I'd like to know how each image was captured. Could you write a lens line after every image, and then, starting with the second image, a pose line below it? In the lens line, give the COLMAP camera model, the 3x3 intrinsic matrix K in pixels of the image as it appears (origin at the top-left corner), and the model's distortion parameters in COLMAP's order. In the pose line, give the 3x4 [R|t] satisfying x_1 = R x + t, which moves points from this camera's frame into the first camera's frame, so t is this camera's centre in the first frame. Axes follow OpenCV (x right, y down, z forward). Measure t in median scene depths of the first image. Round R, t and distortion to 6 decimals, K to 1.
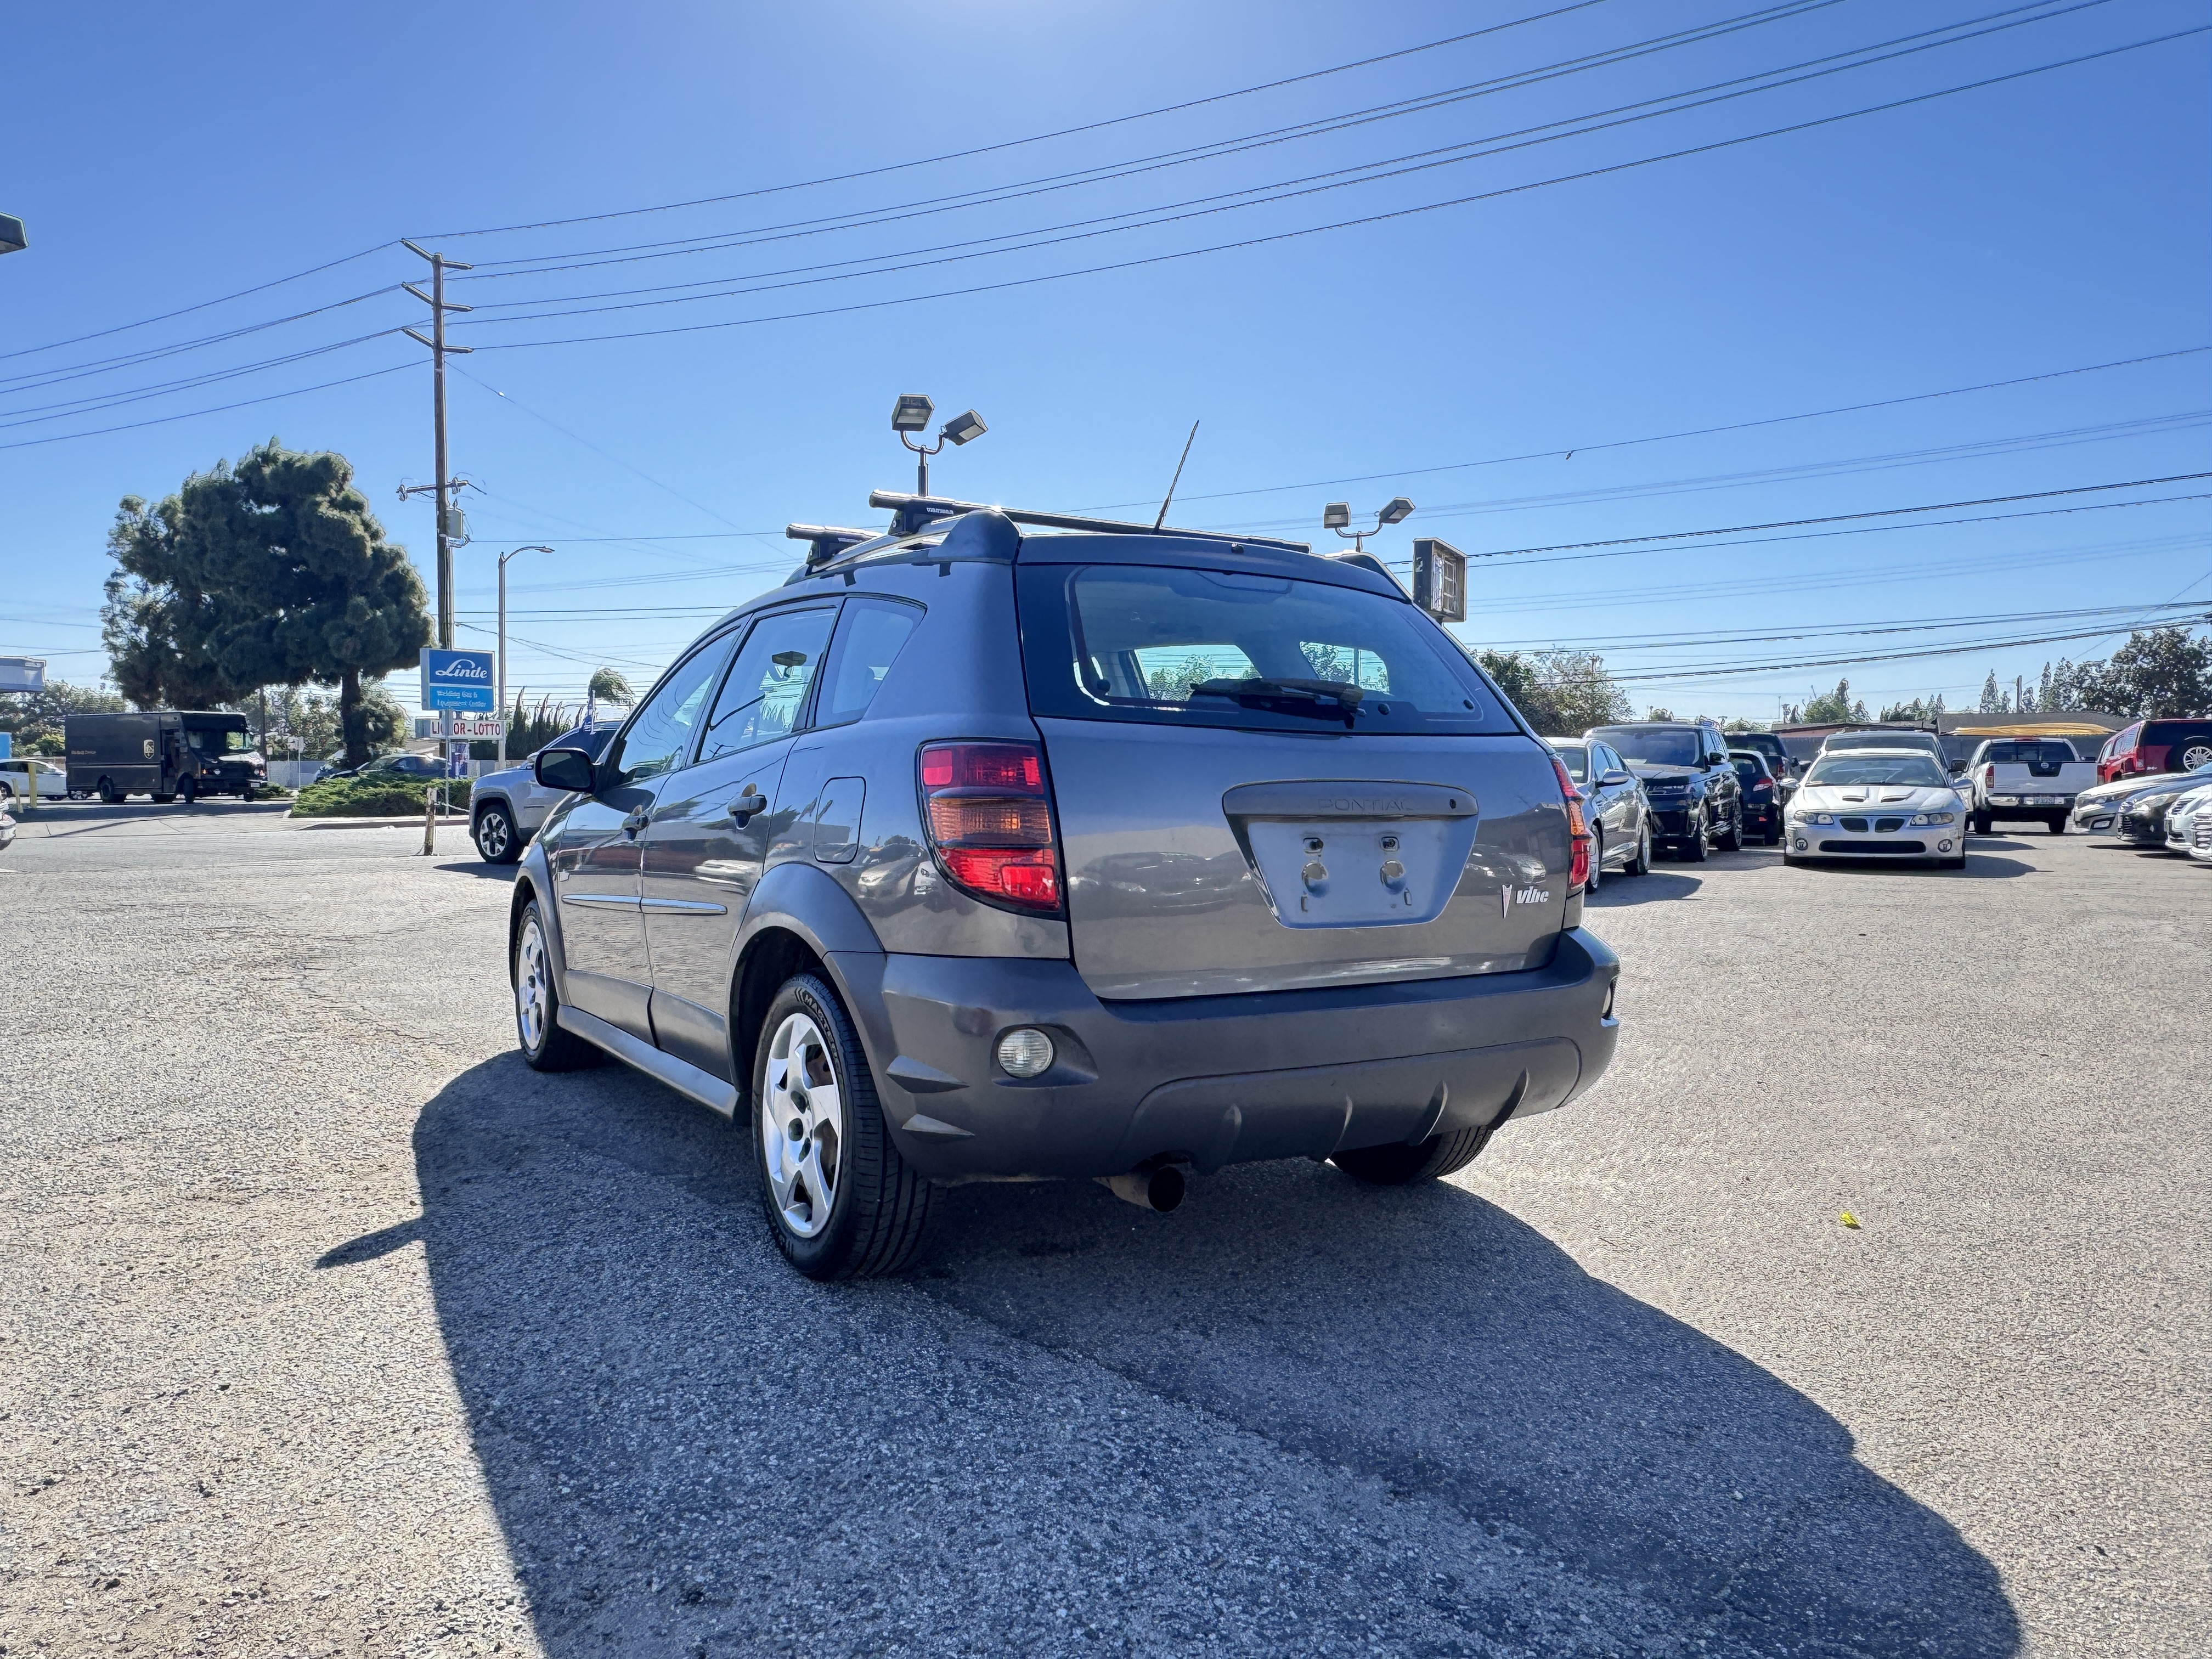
lens RADIAL K [[1497.5, 0, 1096.4], [0, 1497.5, 825.6], [0, 0, 1]] dist [-0.003924, 0.000212]
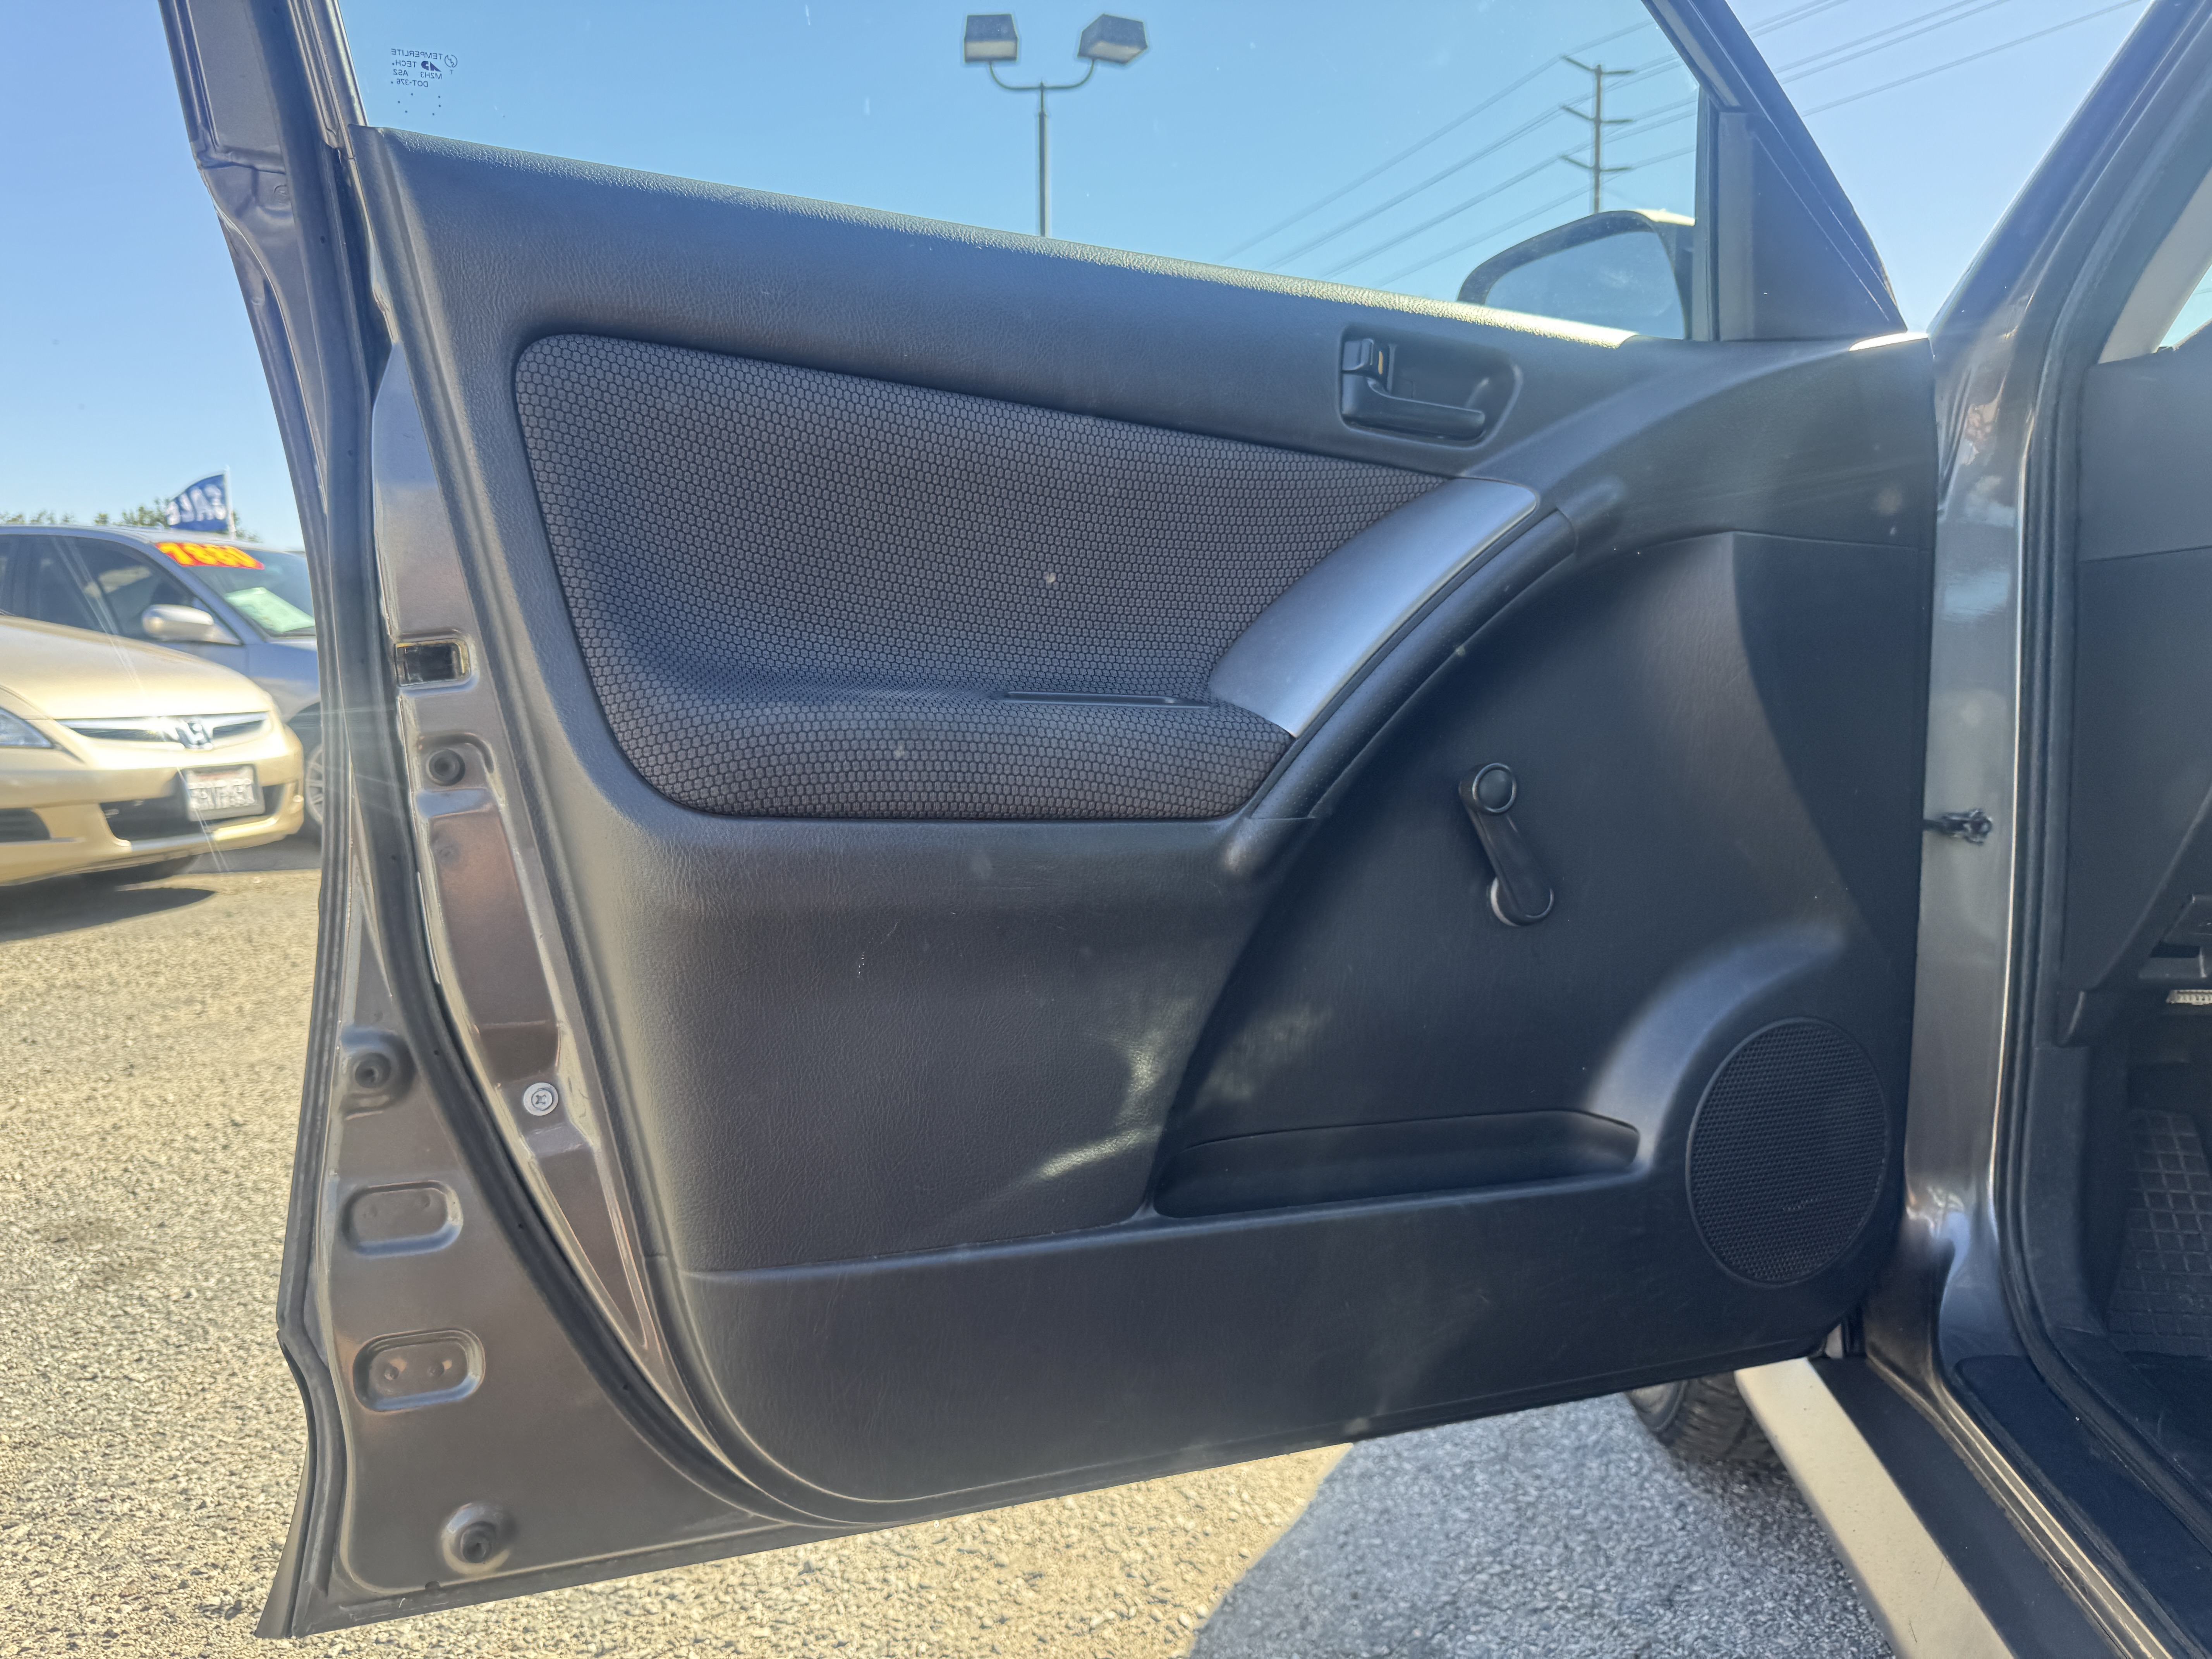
lens RADIAL K [[1577.3, 0, 1156.0], [0, 1577.3, 832.1], [0, 0, 1]] dist [0.056672, -0.158844]
pose [[0.778026, 0.062819, -0.625084, -0.409847], [-0.012019, 0.996294, 0.085166, 0.035268], [0.628117, -0.058748, 0.775898, 1.147967]]
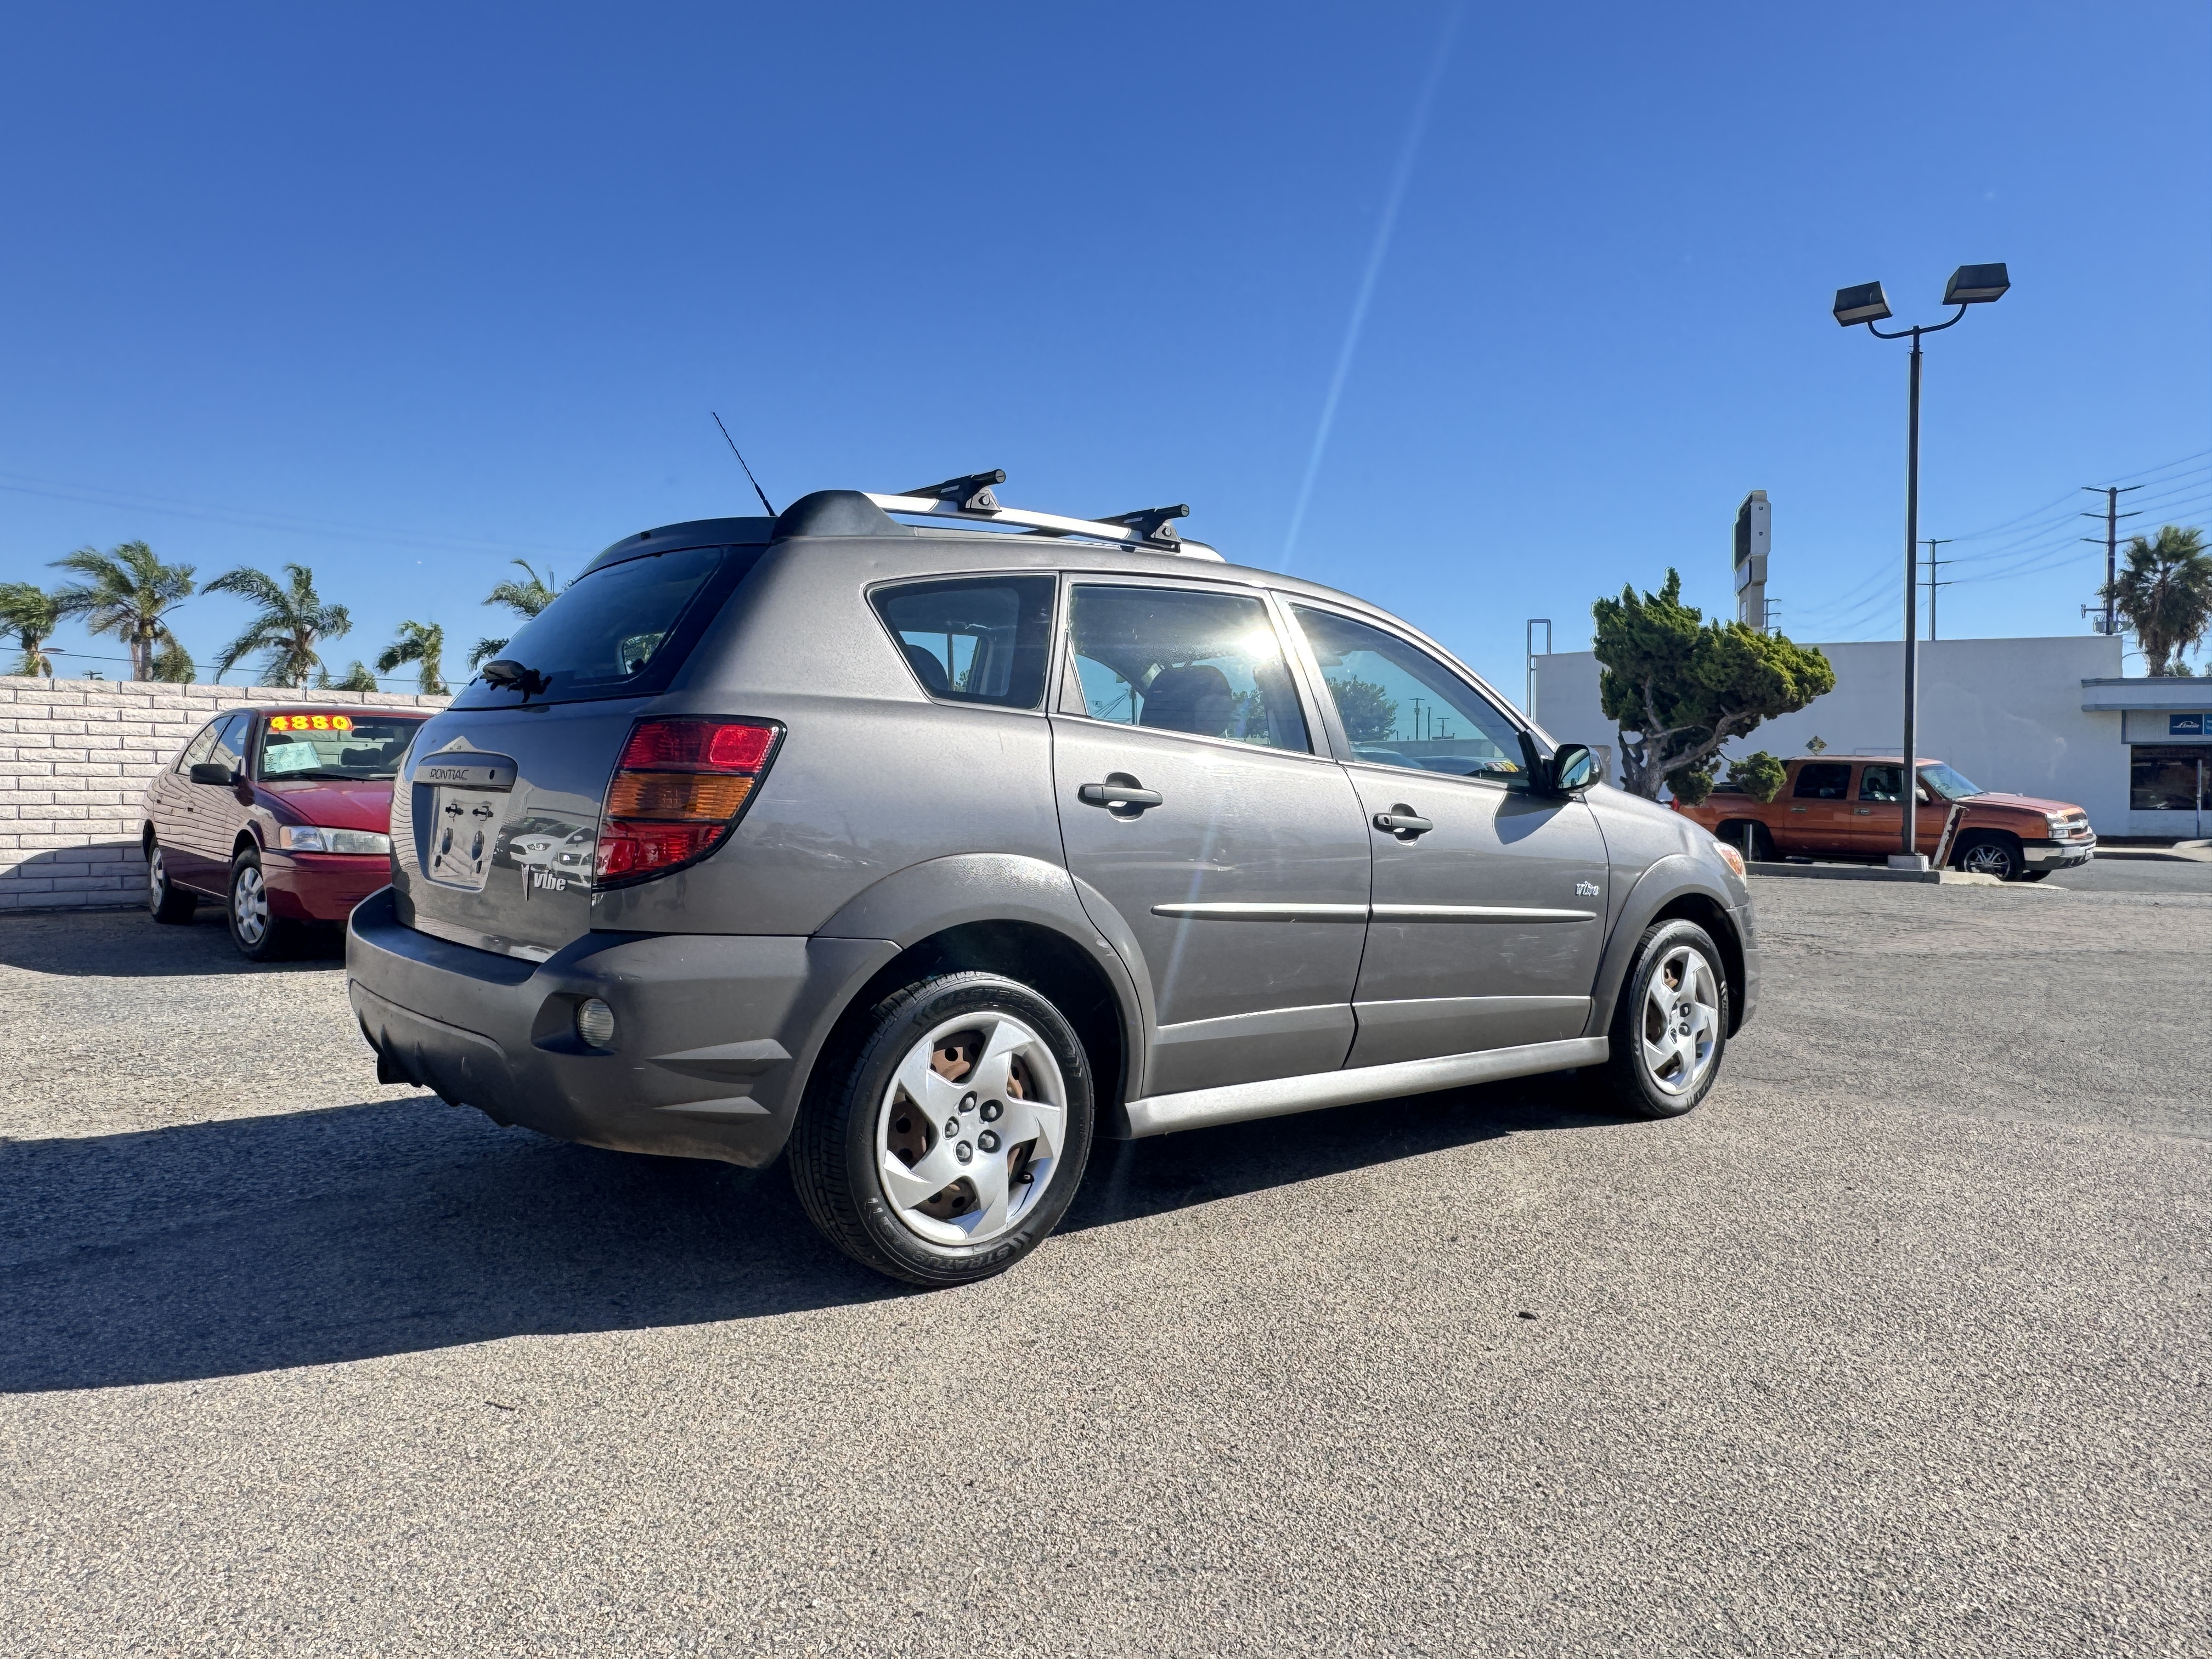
lens RADIAL K [[1519.0, 0, 1101.1], [0, 1519.0, 798.3], [0, 0, 1]] dist [-0.006138, 0.002435]
pose [[0.153330, 0.006535, -0.988153, 1.194726], [-0.042995, 0.999075, -0.000064, -0.015076], [0.987239, 0.042495, 0.153469, 1.159581]]
